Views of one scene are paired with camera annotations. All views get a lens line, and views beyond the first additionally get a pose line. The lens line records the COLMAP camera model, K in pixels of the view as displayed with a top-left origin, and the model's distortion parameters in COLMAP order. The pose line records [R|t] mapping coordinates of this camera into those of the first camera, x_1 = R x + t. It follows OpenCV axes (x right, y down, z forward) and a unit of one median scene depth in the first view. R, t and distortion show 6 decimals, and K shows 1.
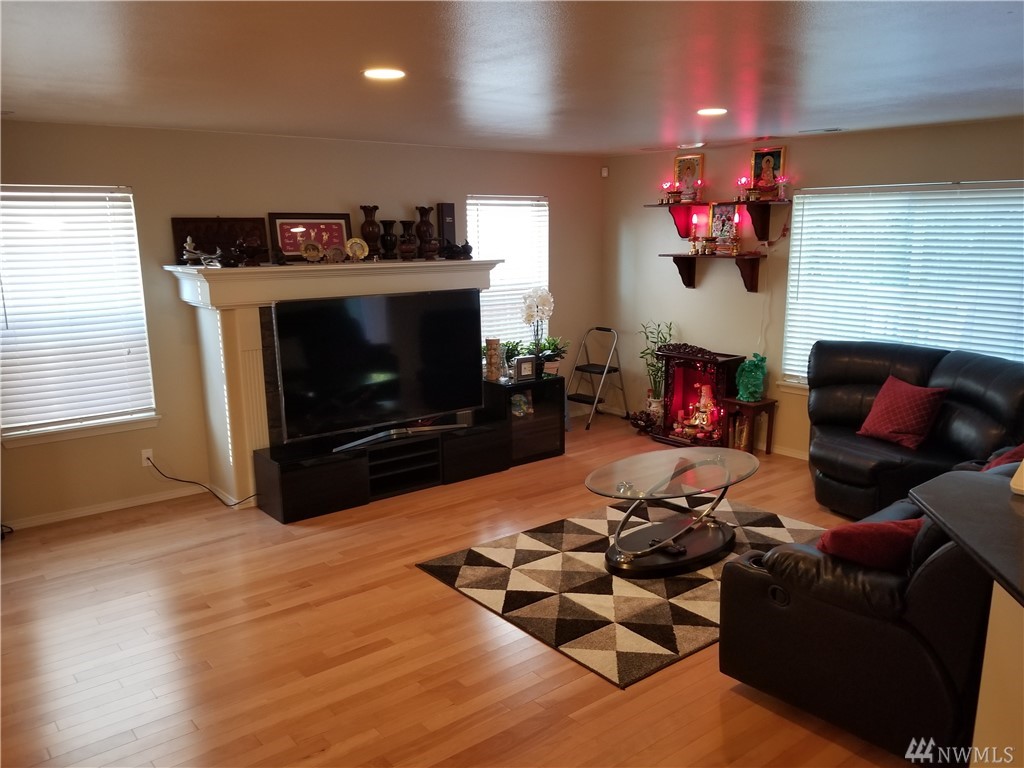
lens RADIAL K [[832.7, 0, 518.6], [0, 832.7, 388.0], [0, 0, 1]] dist [0.016246, -0.026359]
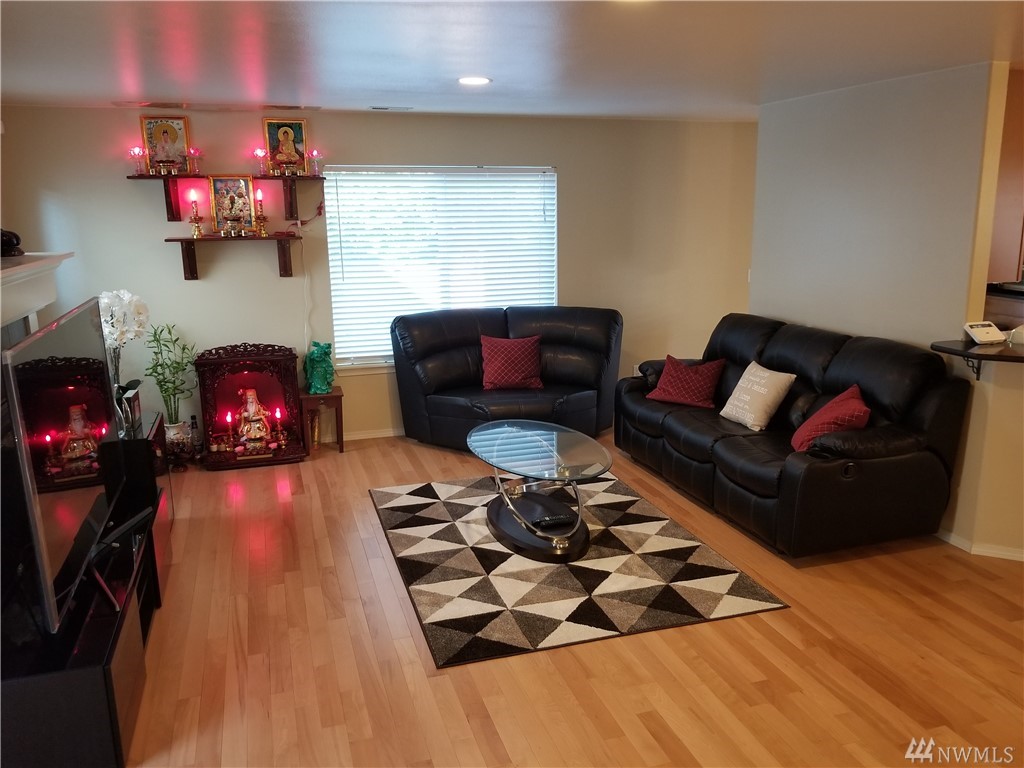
lens RADIAL K [[832.7, 0, 548.9], [0, 832.7, 388.8], [0, 0, 1]] dist [0.016246, -0.026359]
pose [[0.340756, -0.199943, 0.918645, -0.504489], [0.180895, 0.972810, 0.144632, -0.079668], [-0.922585, 0.116894, 0.367659, 0.434860]]
